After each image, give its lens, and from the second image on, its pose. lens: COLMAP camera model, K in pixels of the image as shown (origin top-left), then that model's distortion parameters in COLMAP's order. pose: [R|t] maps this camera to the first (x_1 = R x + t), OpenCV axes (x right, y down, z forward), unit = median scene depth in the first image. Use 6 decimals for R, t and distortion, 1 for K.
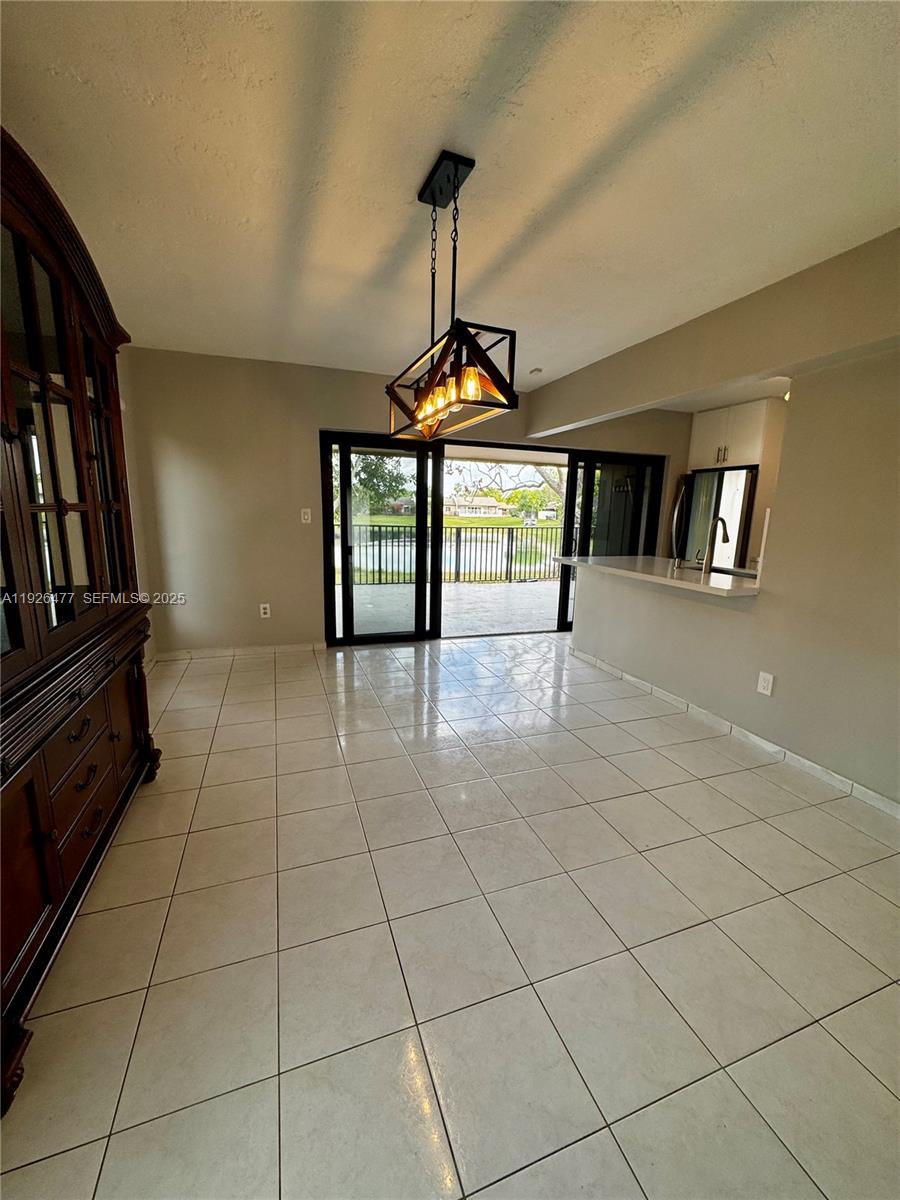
lens RADIAL K [[479.1, 0, 451.5], [0, 479.1, 602.6], [0, 0, 1]] dist [0.000240, 0.000042]
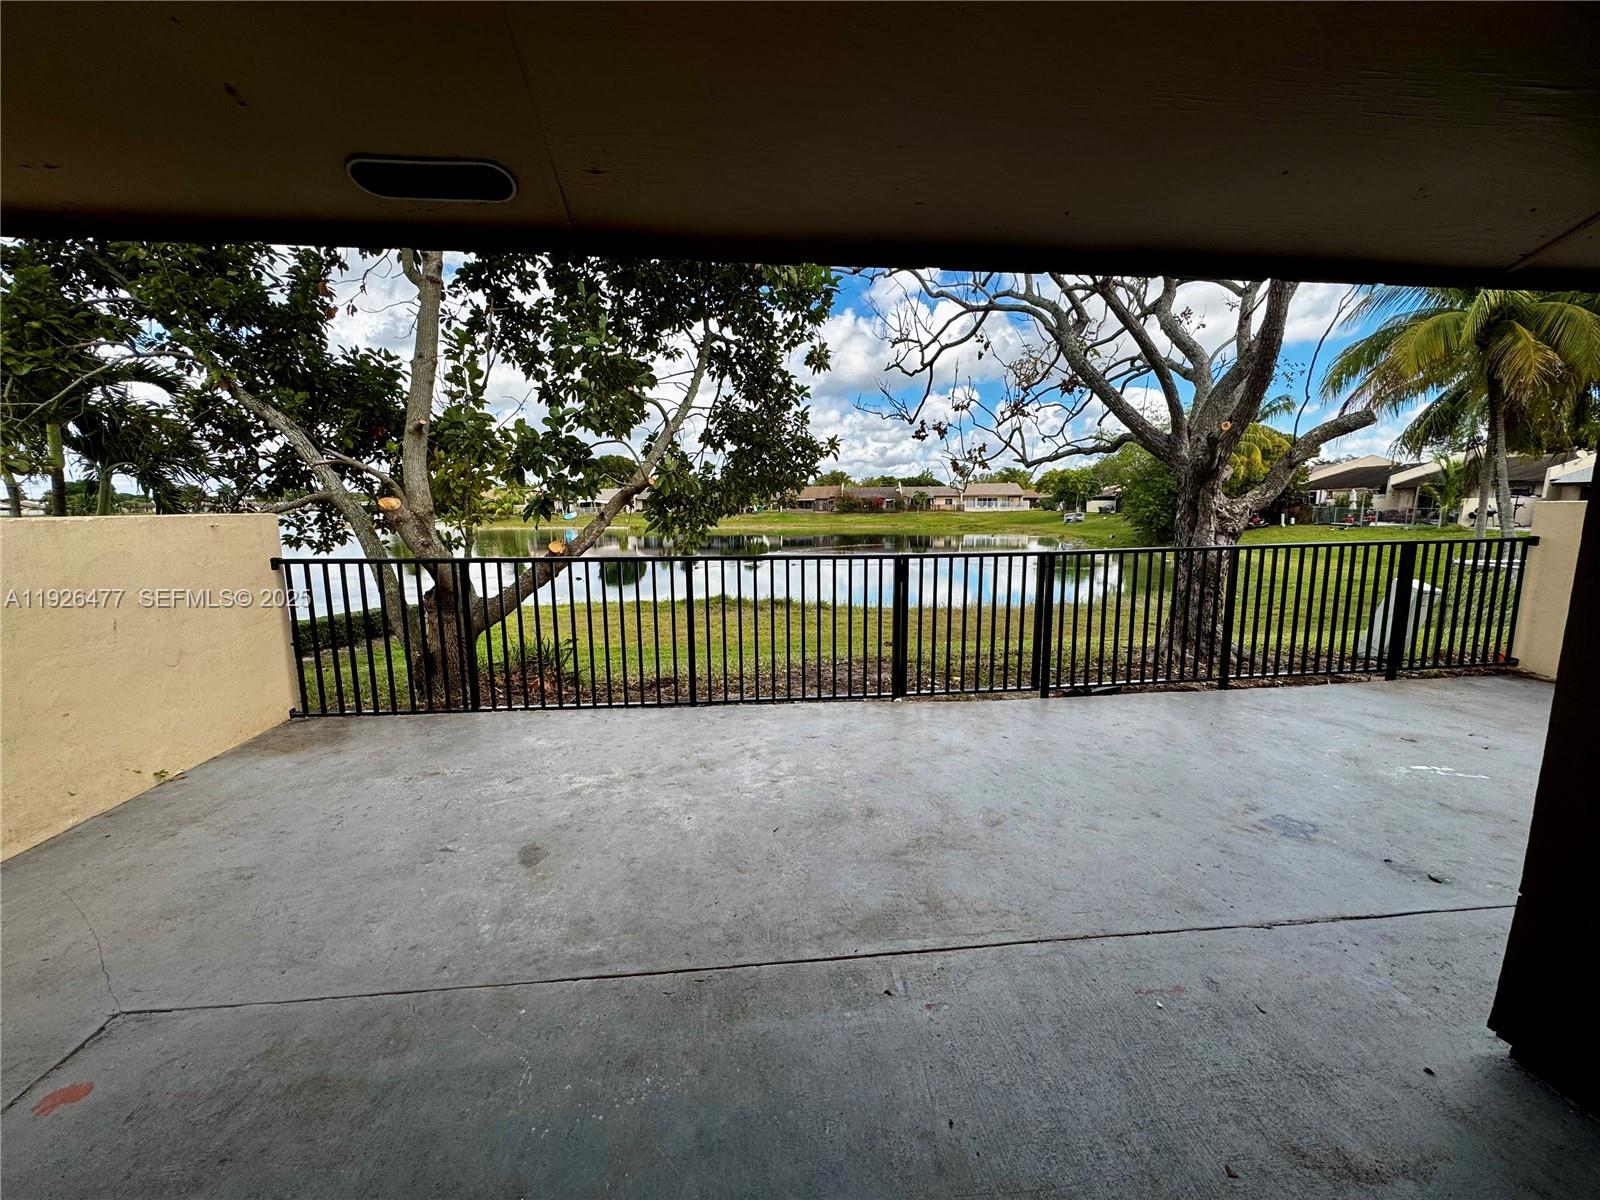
lens RADIAL K [[638.8, 0, 799.6], [0, 638.8, 597.6], [0, 0, 1]] dist [0.000240, 0.000042]
pose [[0.971019, 0.003549, -0.238974, 0.115626], [-0.014798, 0.998864, -0.045297, -0.201563], [0.238542, 0.047521, 0.969969, 0.987022]]
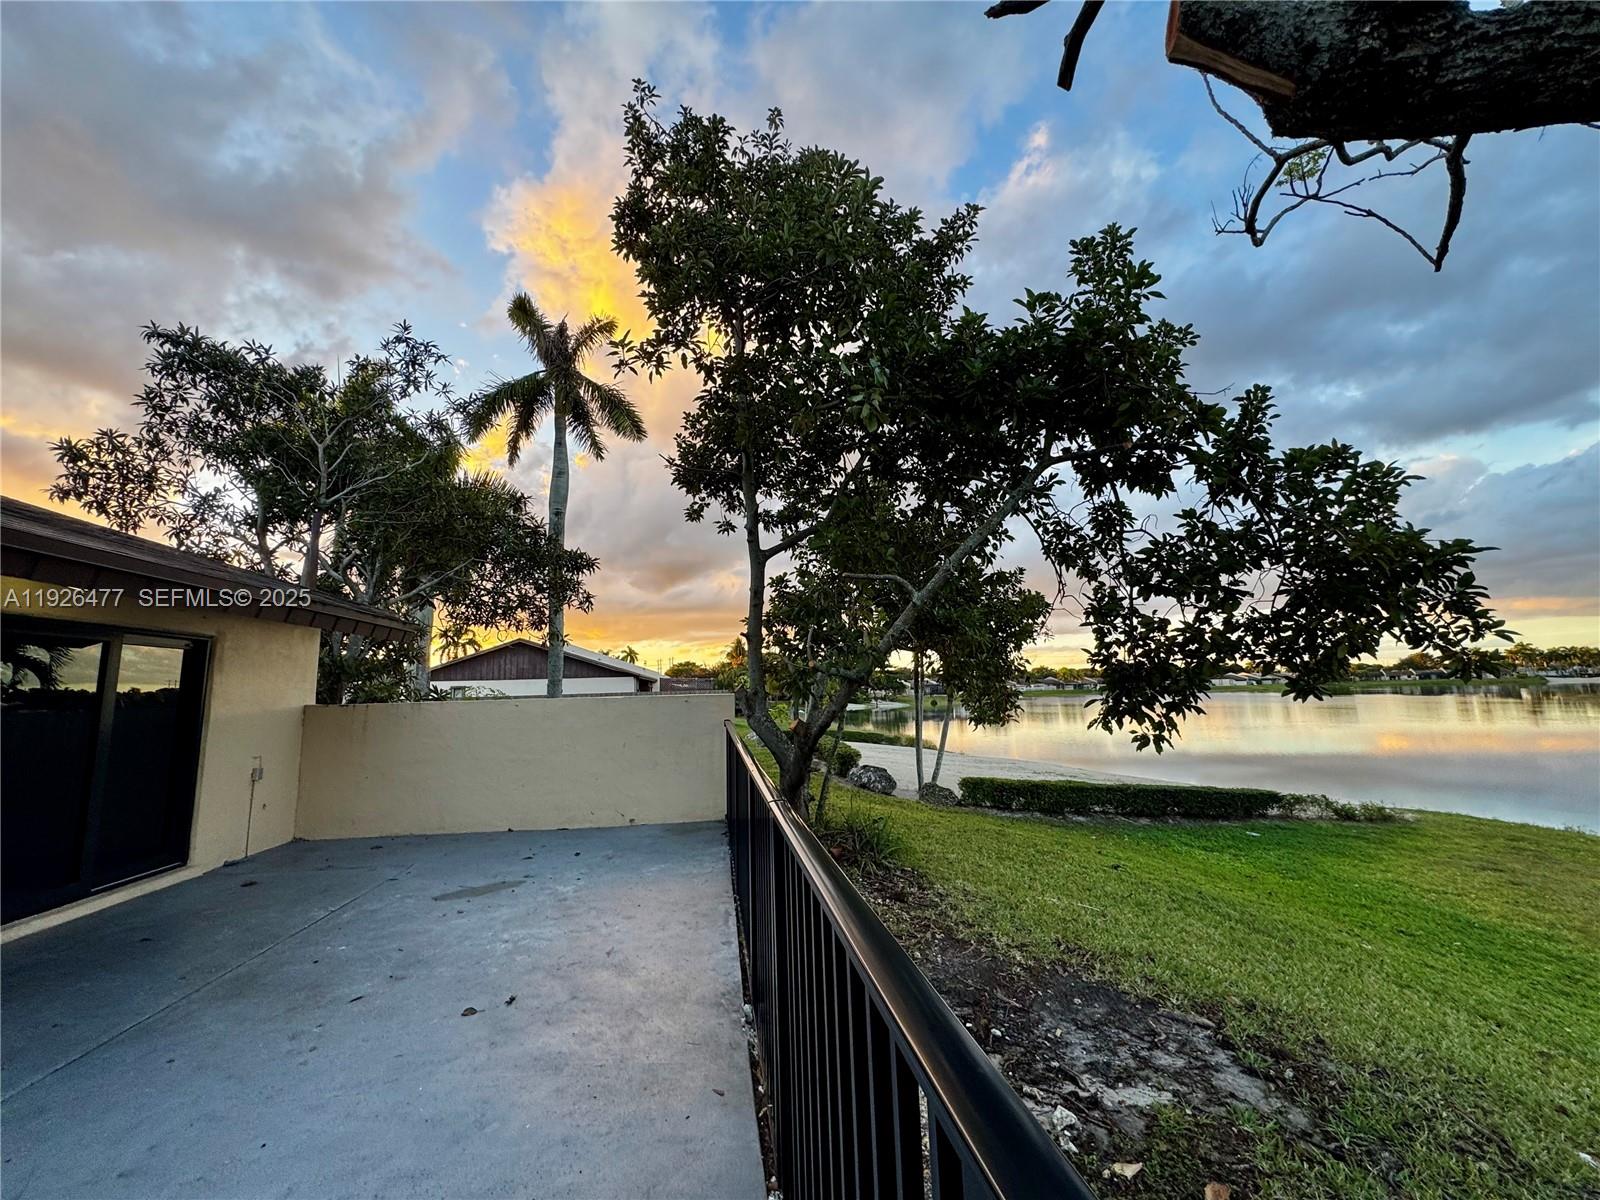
lens RADIAL K [[638.8, 0, 798.4], [0, 638.8, 597.6], [0, 0, 1]] dist [0.000240, 0.000042]
pose [[-0.209116, -0.159676, -0.964766, 0.686582], [-0.167920, 0.977788, -0.125434, -0.410799], [0.963366, 0.135773, -0.231283, 2.180491]]
